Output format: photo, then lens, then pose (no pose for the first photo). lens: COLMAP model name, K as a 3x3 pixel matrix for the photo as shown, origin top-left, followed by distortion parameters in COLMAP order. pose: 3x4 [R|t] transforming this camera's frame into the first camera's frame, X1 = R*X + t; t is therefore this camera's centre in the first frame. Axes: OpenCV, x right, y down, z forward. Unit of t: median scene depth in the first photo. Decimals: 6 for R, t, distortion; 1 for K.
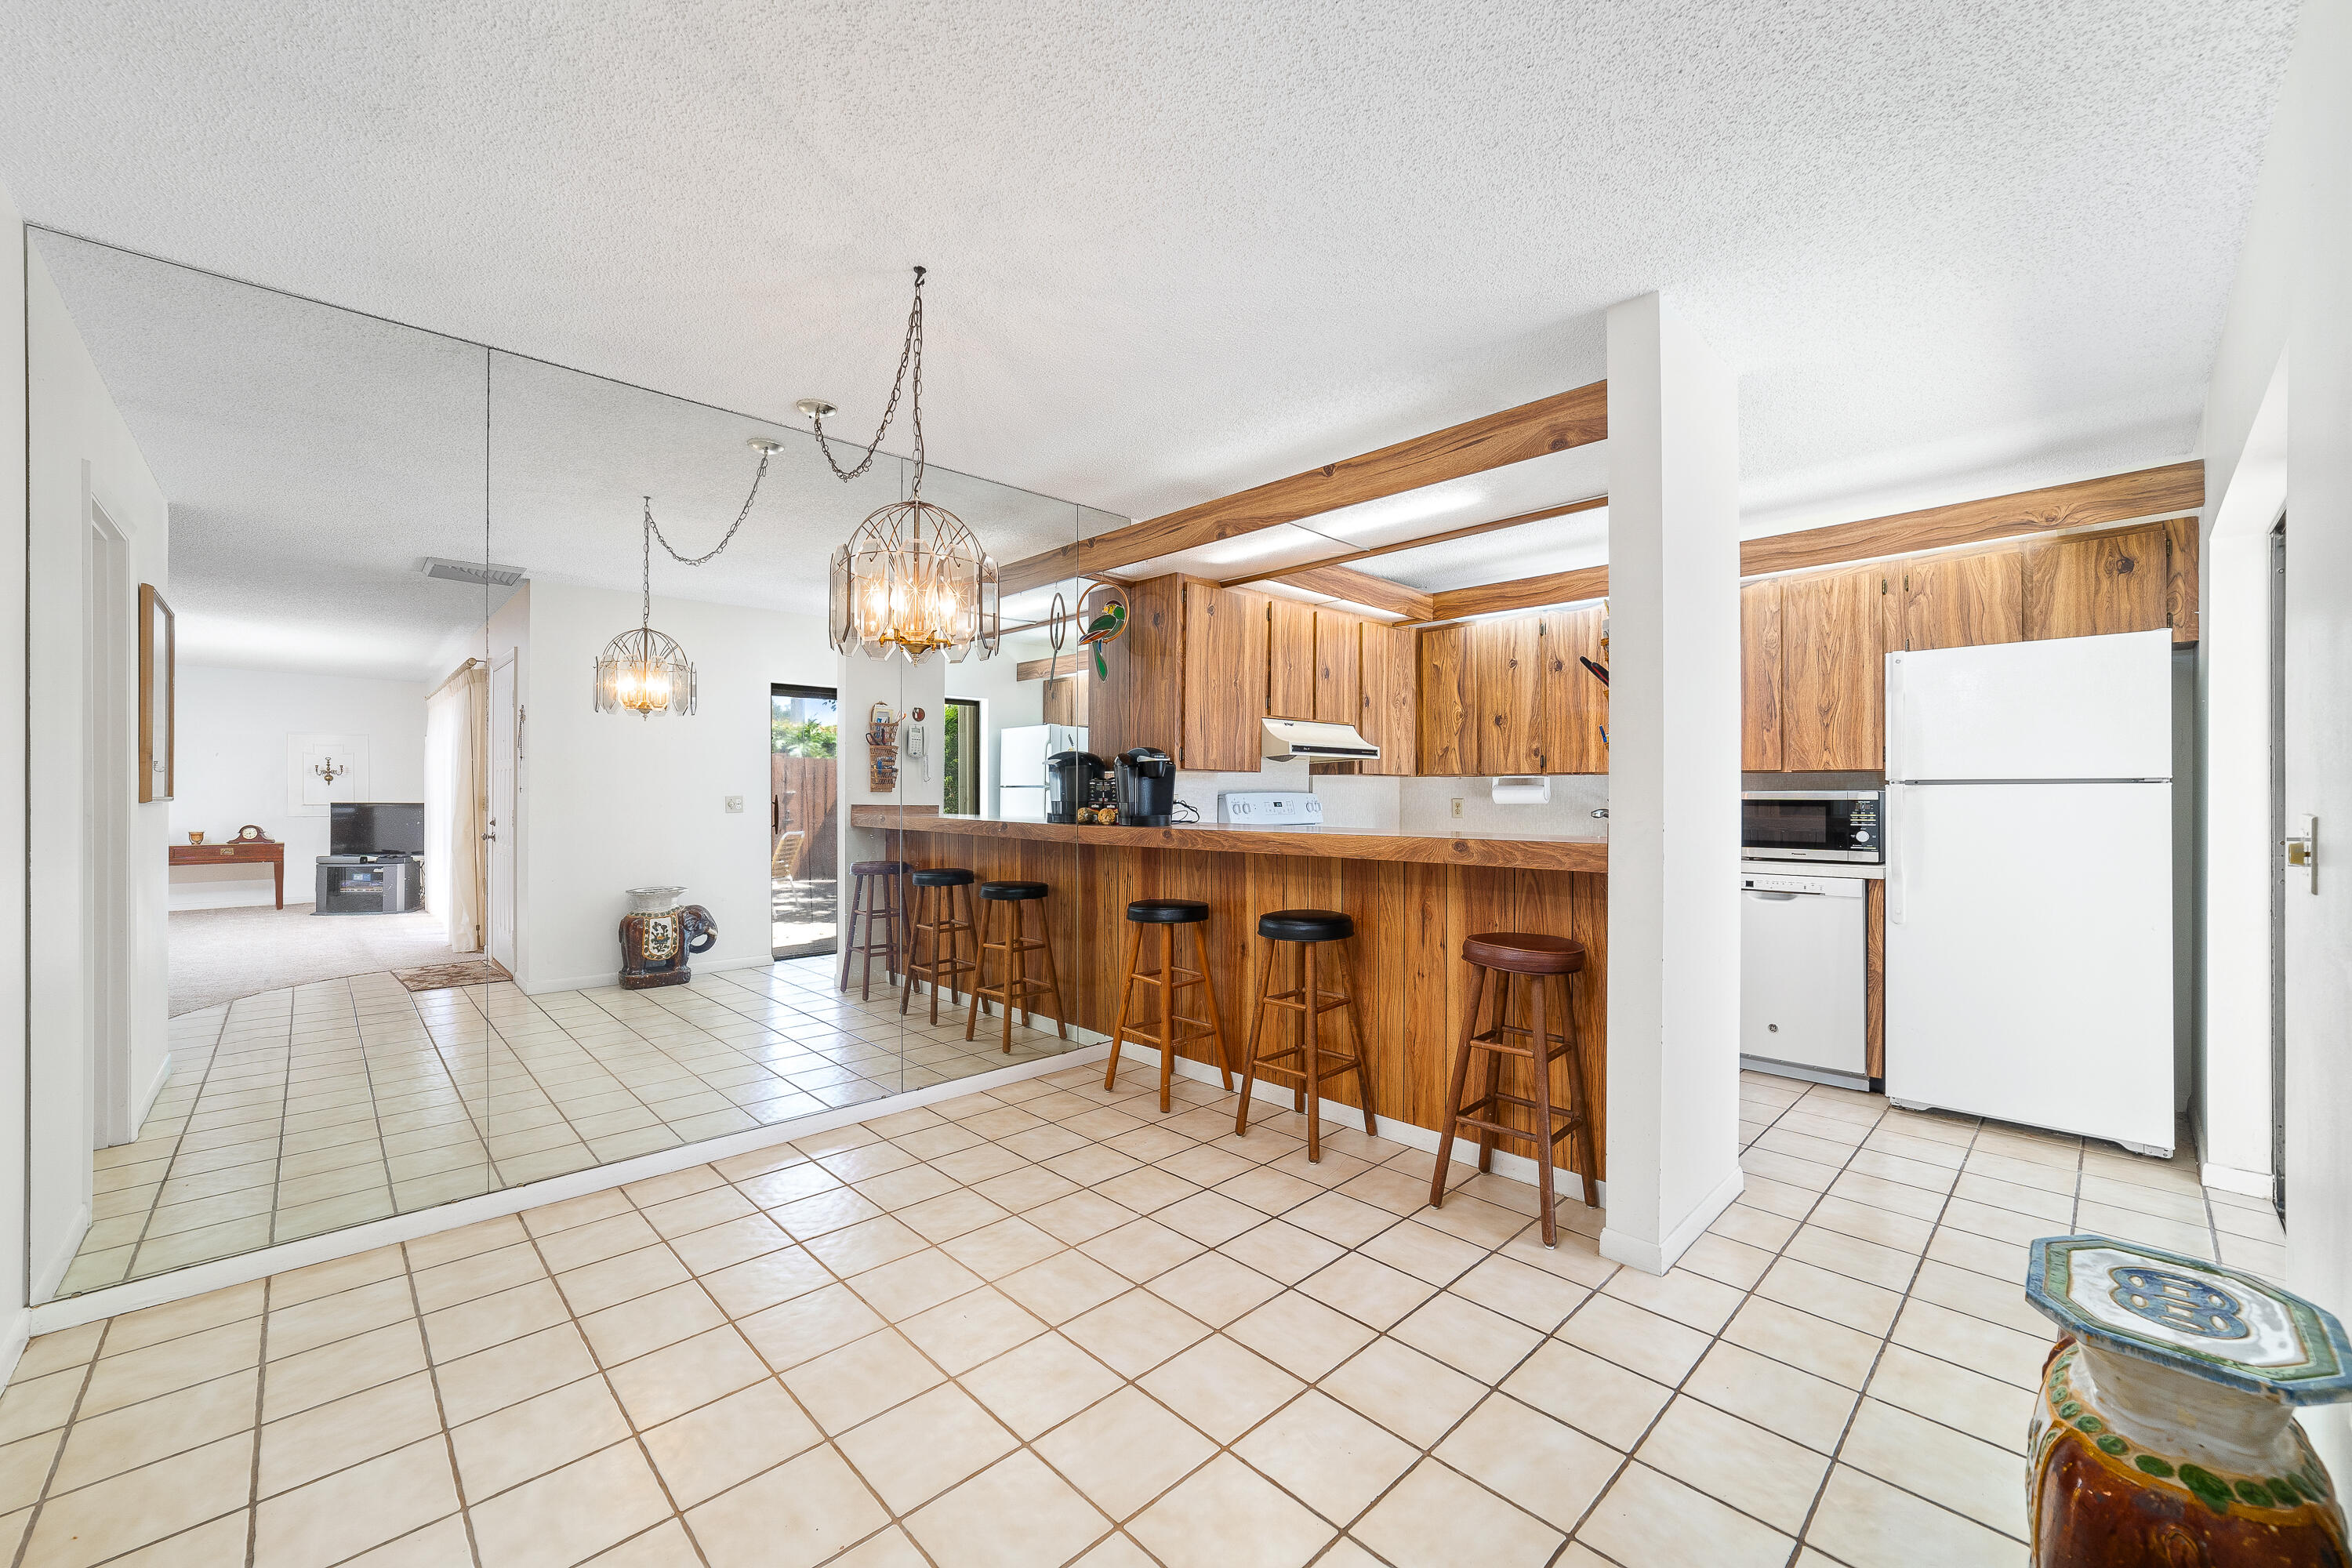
lens RADIAL K [[918.2, 0, 1157.0], [0, 918.2, 793.4], [0, 0, 1]] dist [-0.012385, 0.000597]
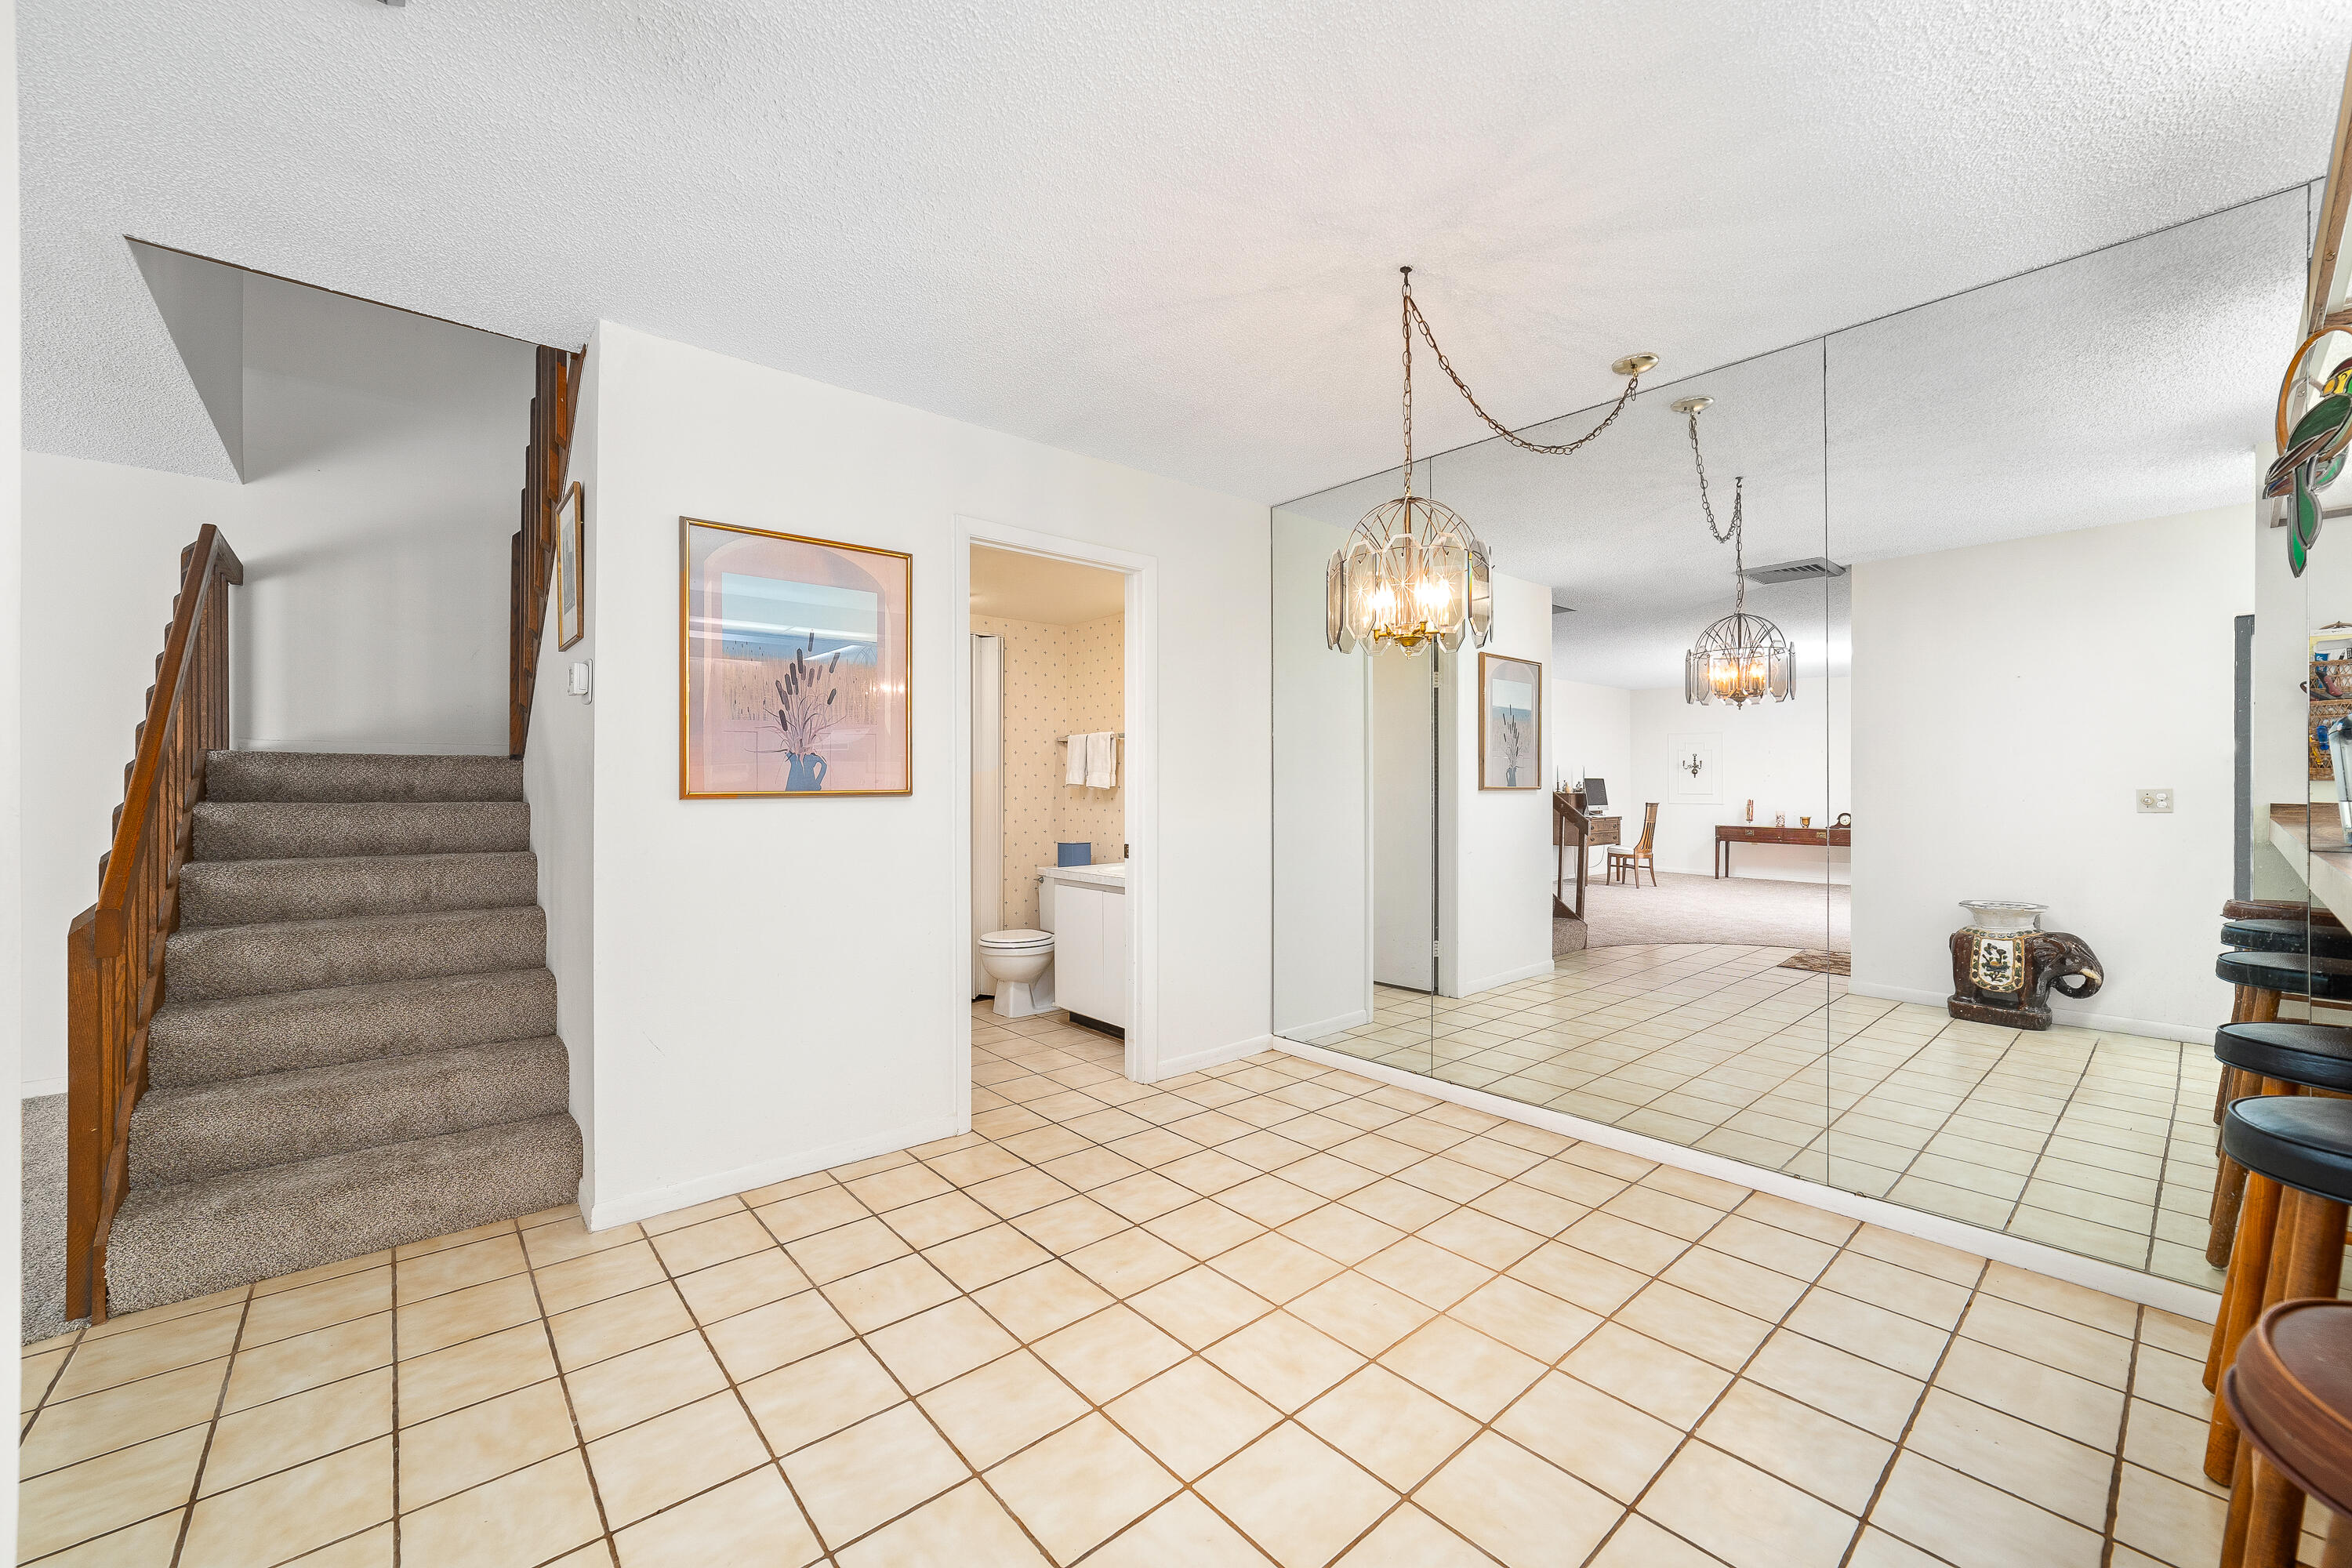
lens RADIAL K [[918.2, 0, 1155.9], [0, 918.2, 769.9], [0, 0, 1]] dist [-0.012385, 0.000597]
pose [[-0.052237, -0.015068, -0.998521, 0.434715], [-0.003597, 0.999883, -0.014900, 0.001394], [0.998628, 0.002814, -0.052285, 0.434081]]
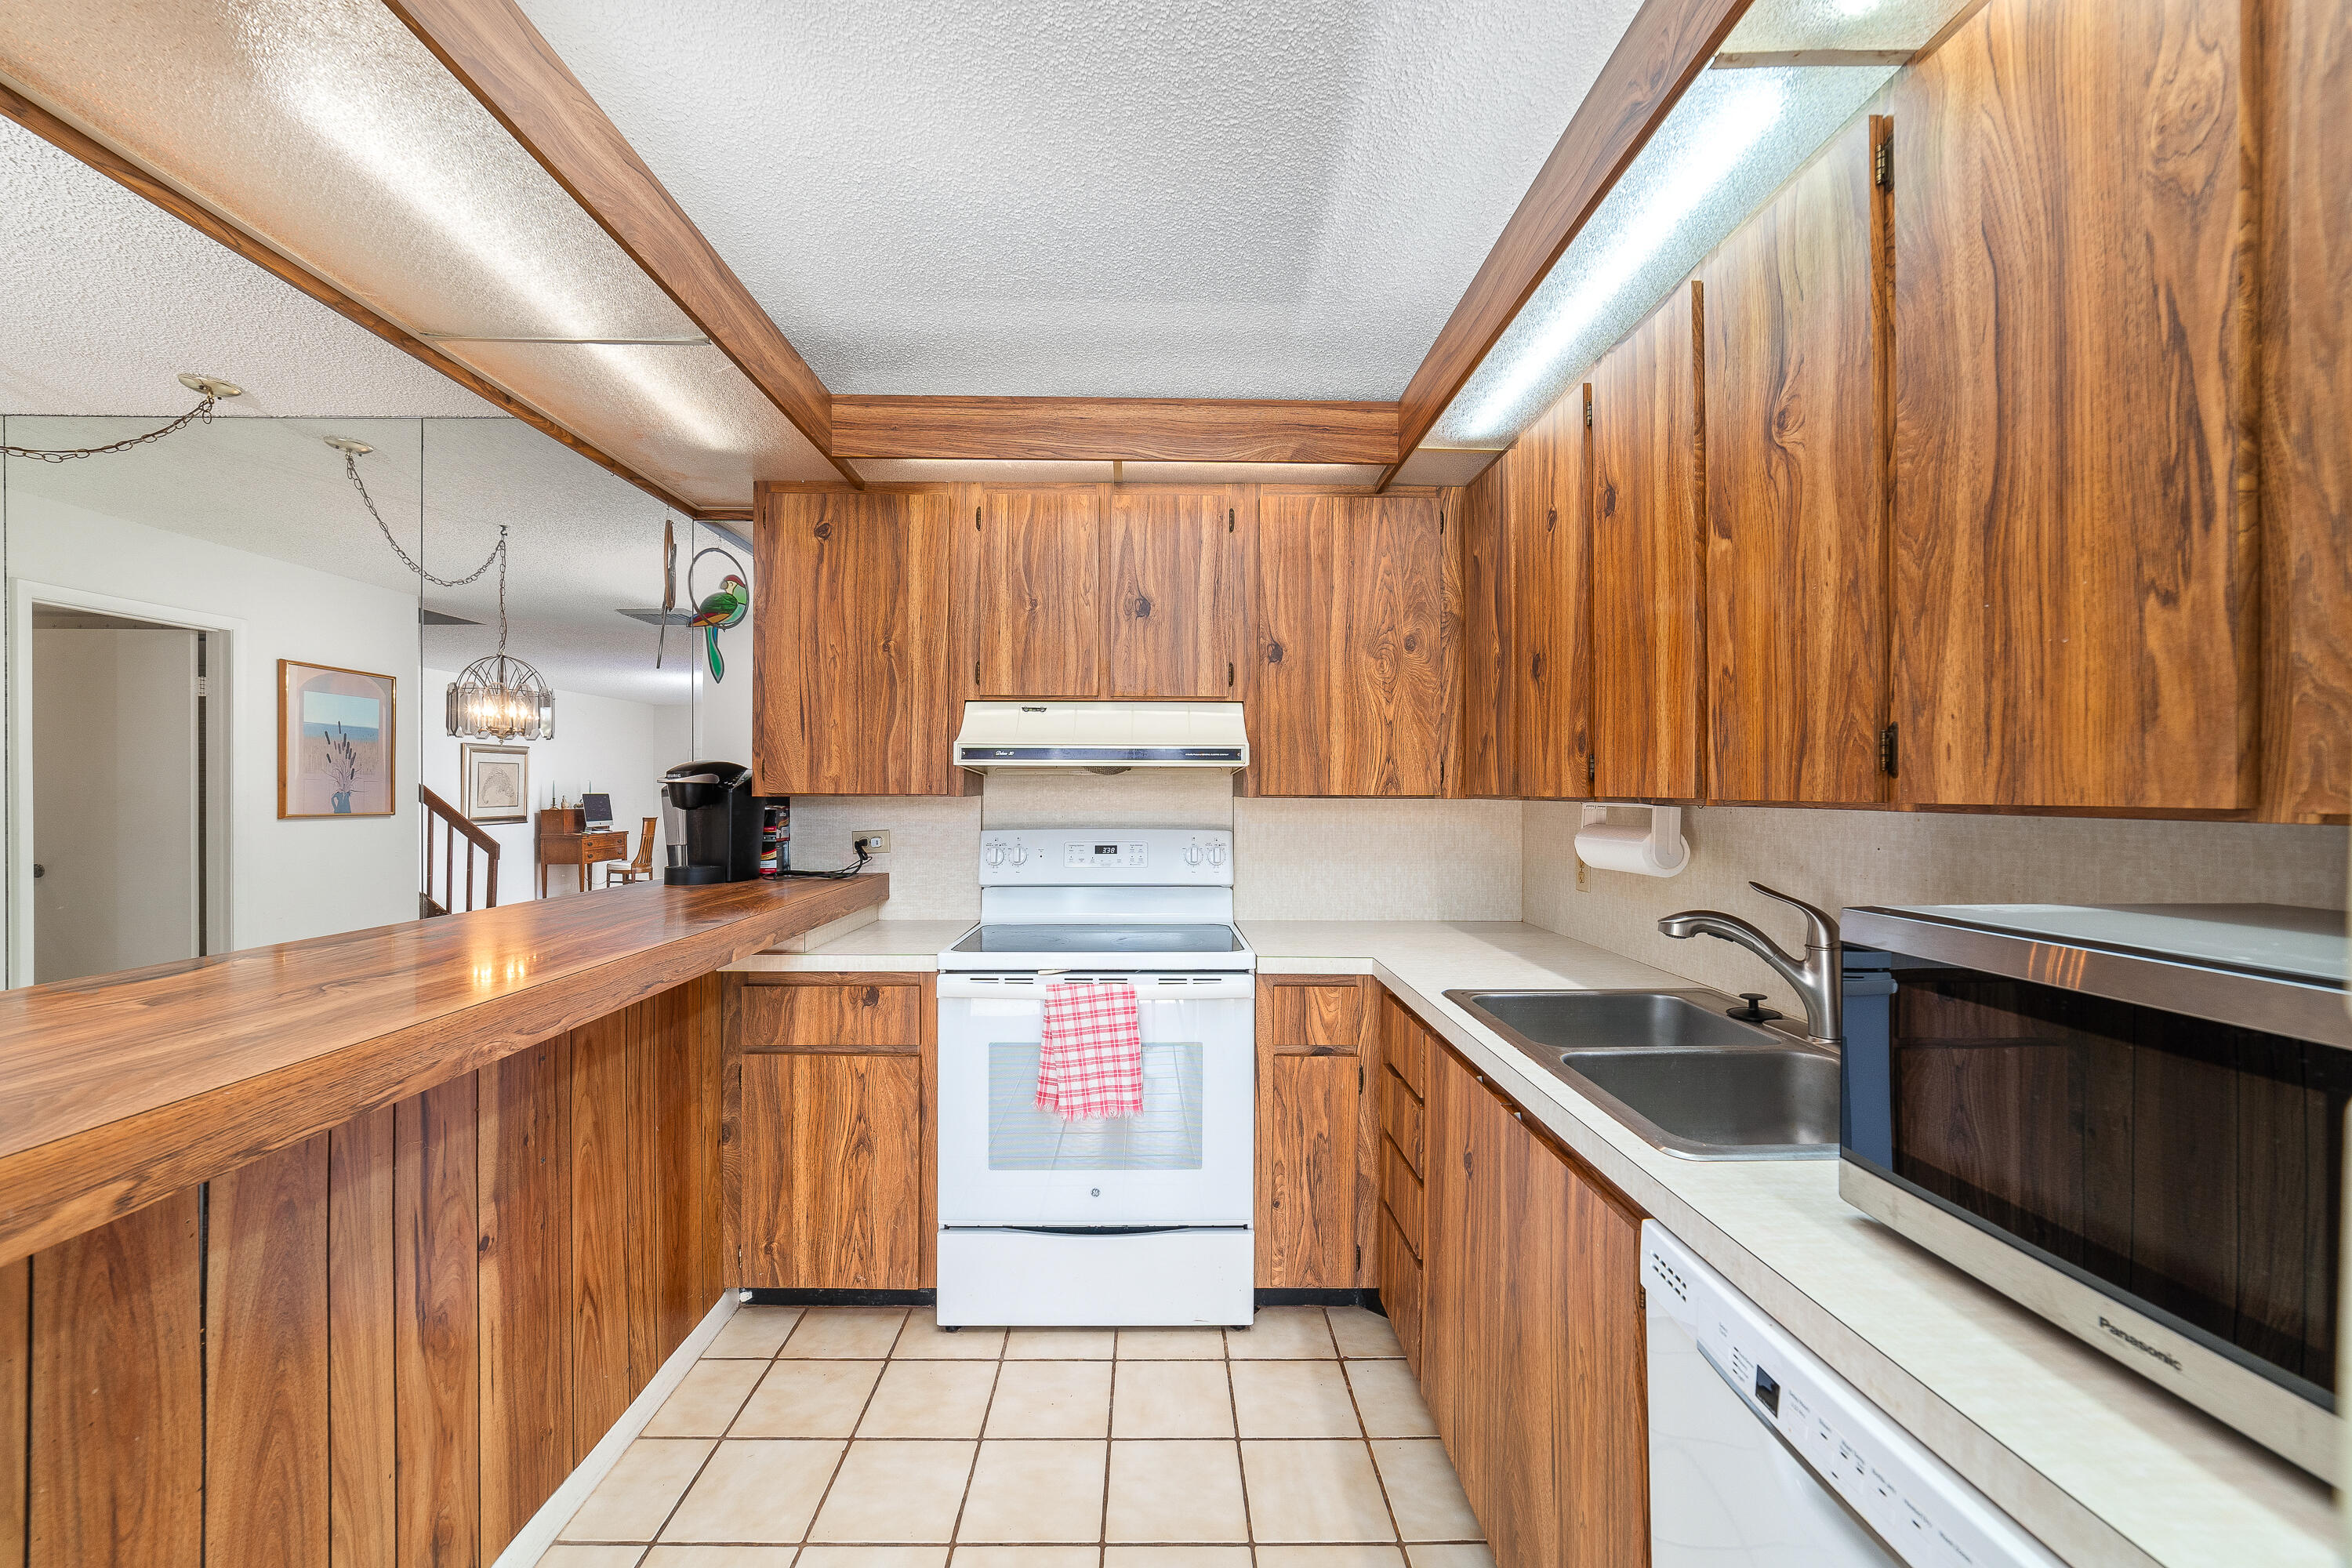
lens RADIAL K [[918.2, 0, 1161.8], [0, 918.2, 791.9], [0, 0, 1]] dist [-0.012385, 0.000597]
pose [[0.733392, 0.002439, -0.679801, 0.674417], [-0.005014, 0.999986, -0.001822, -0.028847], [0.679787, 0.004744, 0.733394, 0.757335]]
